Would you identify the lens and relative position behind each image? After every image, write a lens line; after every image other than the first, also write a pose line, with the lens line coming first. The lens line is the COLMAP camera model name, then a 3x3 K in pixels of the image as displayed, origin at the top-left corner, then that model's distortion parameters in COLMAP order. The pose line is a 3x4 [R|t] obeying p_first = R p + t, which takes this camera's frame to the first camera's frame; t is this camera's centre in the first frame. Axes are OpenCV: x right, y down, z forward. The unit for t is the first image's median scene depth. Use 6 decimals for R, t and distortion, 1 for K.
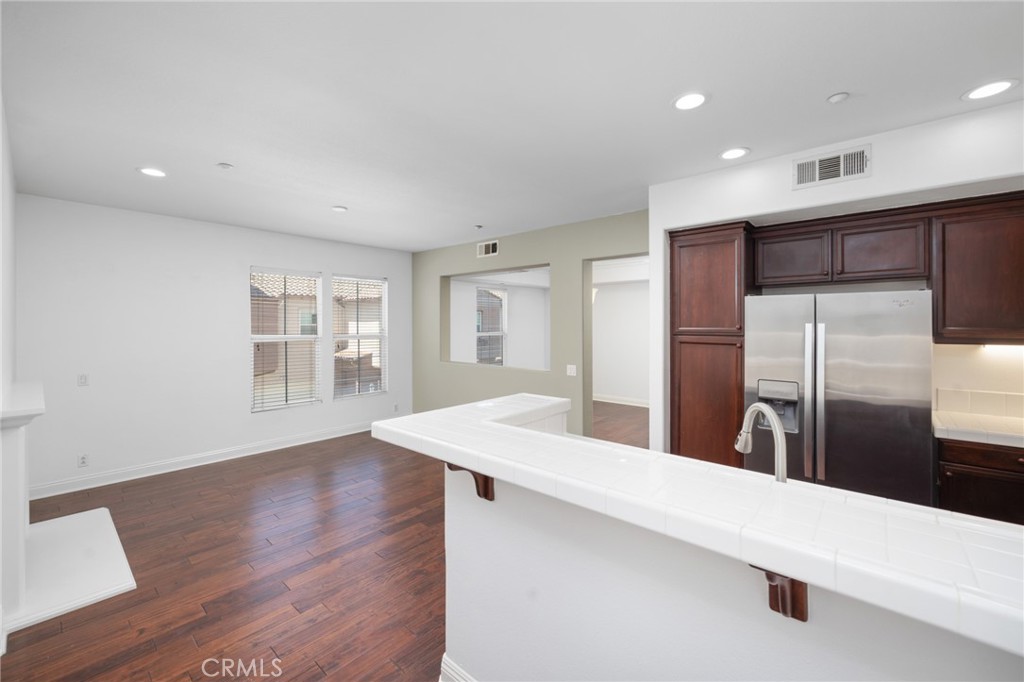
lens RADIAL K [[413.9, 0, 517.9], [0, 413.9, 325.1], [0, 0, 1]] dist [-0.001571, 0.000022]
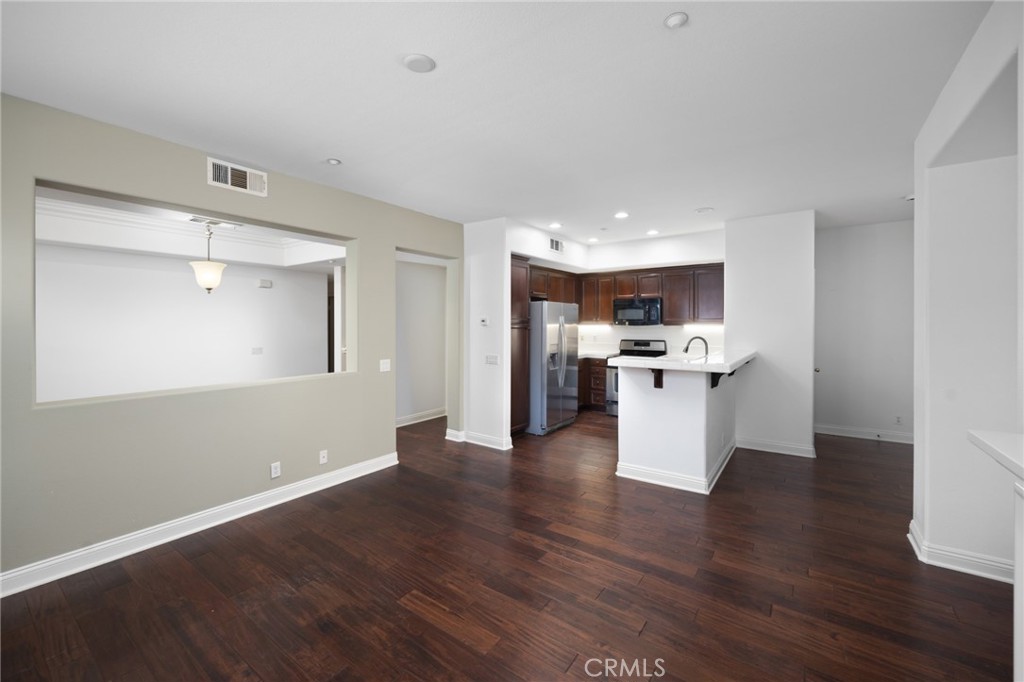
lens RADIAL K [[411.7, 0, 512.6], [0, 411.7, 325.0], [0, 0, 1]] dist [-0.001294, -0.000201]
pose [[-0.086577, -0.000703, 0.996245, -1.291972], [0.004999, 0.999987, 0.001140, 0.034759], [-0.996233, 0.005079, -0.086572, 1.312497]]
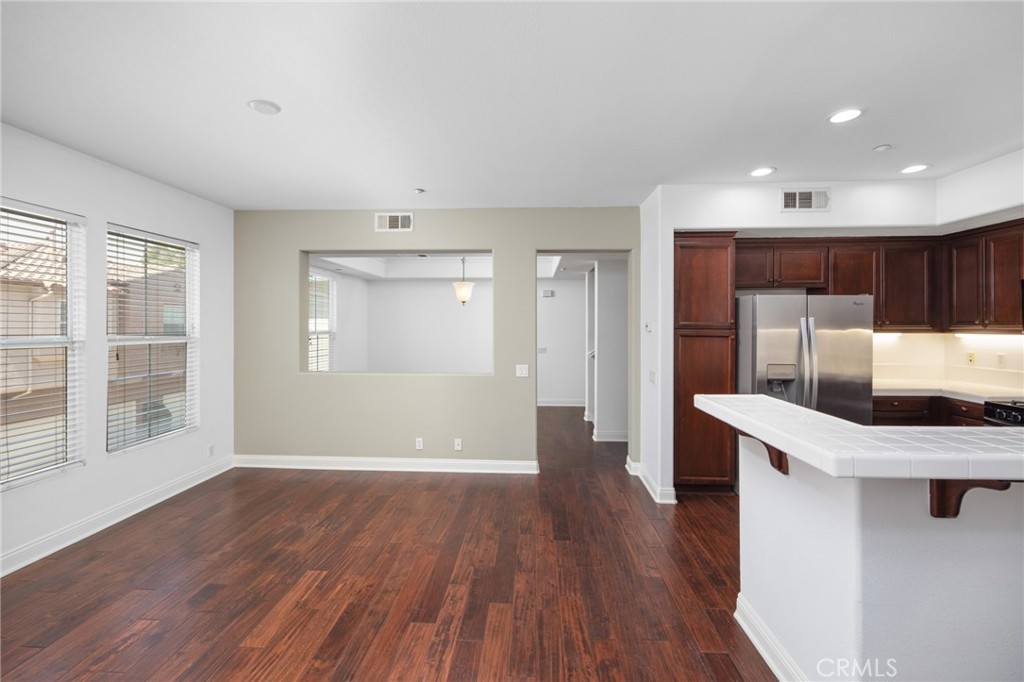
lens RADIAL K [[411.7, 0, 512.6], [0, 411.7, 325.0], [0, 0, 1]] dist [-0.001294, -0.000201]
pose [[0.788485, 0.005804, 0.615026, -0.718587], [-0.002029, 0.999975, -0.006836, 0.025776], [-0.615050, 0.004142, 0.788477, 0.501189]]
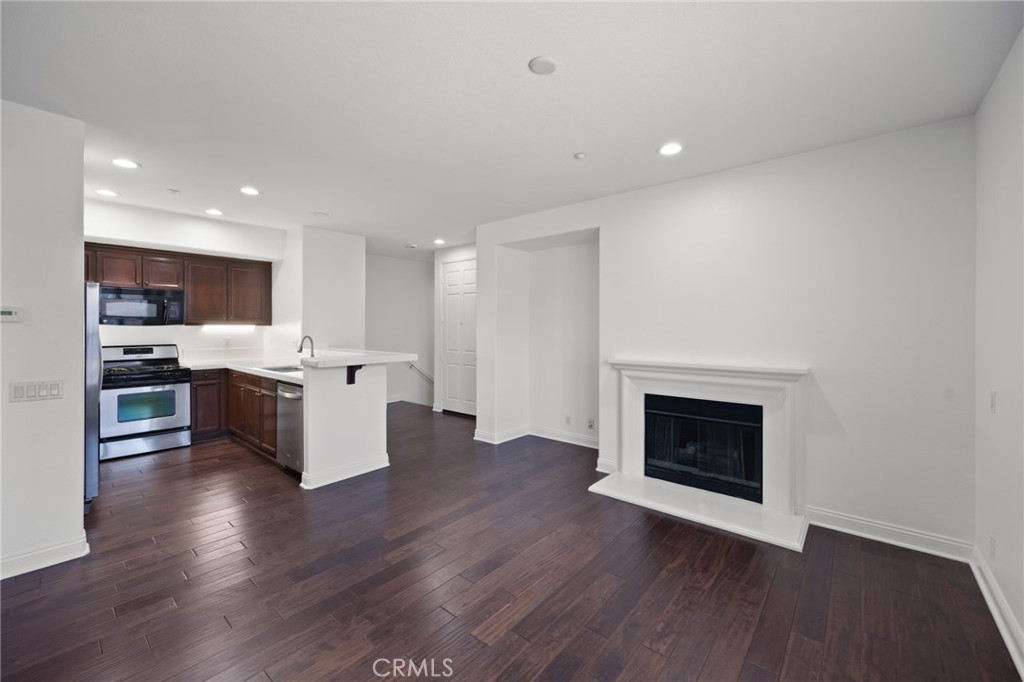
lens RADIAL K [[411.7, 0, 512.6], [0, 411.7, 325.0], [0, 0, 1]] dist [-0.001294, -0.000201]
pose [[-0.999975, 0.002467, -0.006612, -0.551710], [0.002473, 0.999996, -0.000963, 0.047174], [0.006609, -0.000979, -0.999978, 2.100854]]
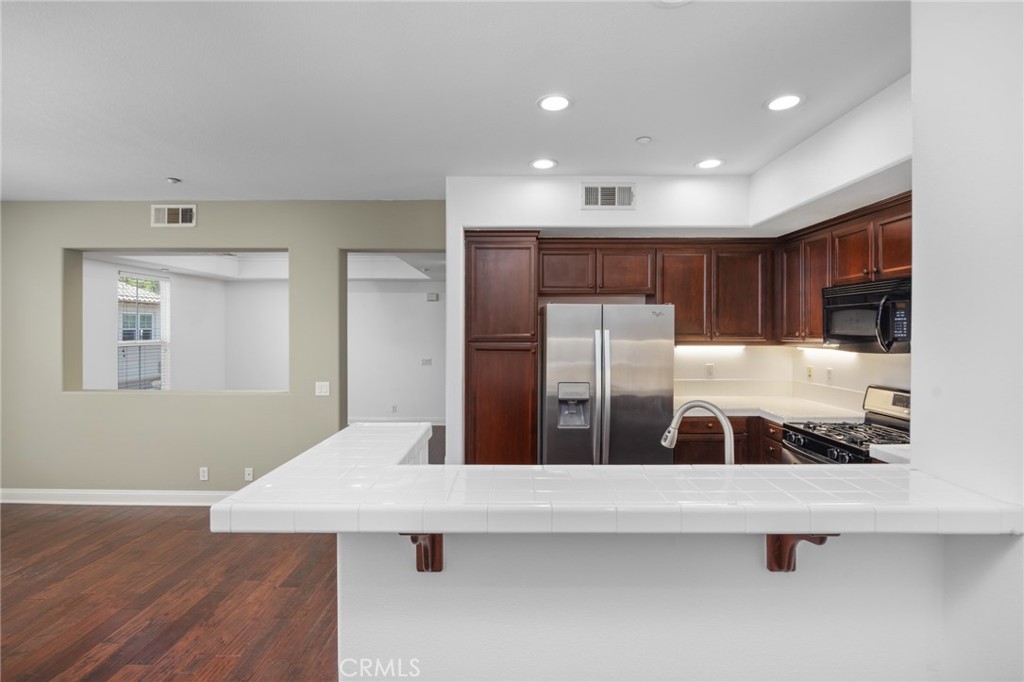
lens RADIAL K [[466.5, 0, 511.1], [0, 466.5, 333.6], [0, 0, 1]] dist [-0.014248, 0.000938]
pose [[0.759724, 0.000977, 0.650246, -0.279231], [-0.002300, 0.999997, 0.001185, 0.004767], [-0.650242, -0.002396, 0.759723, 0.168884]]
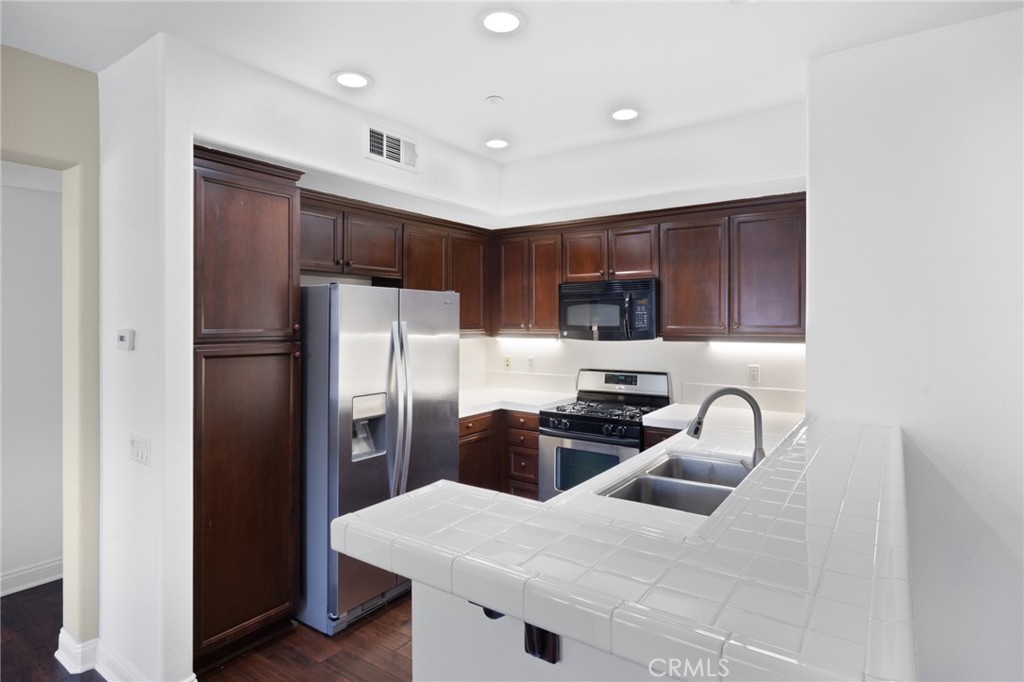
lens RADIAL K [[547.2, 0, 511.3], [0, 547.2, 320.6], [0, 0, 1]] dist [0.002650, 0.000404]
pose [[-0.098182, 0.007275, 0.995142, -0.414562], [0.005025, 0.999964, -0.006814, 0.002352], [-0.995156, 0.004331, -0.098215, 0.795689]]
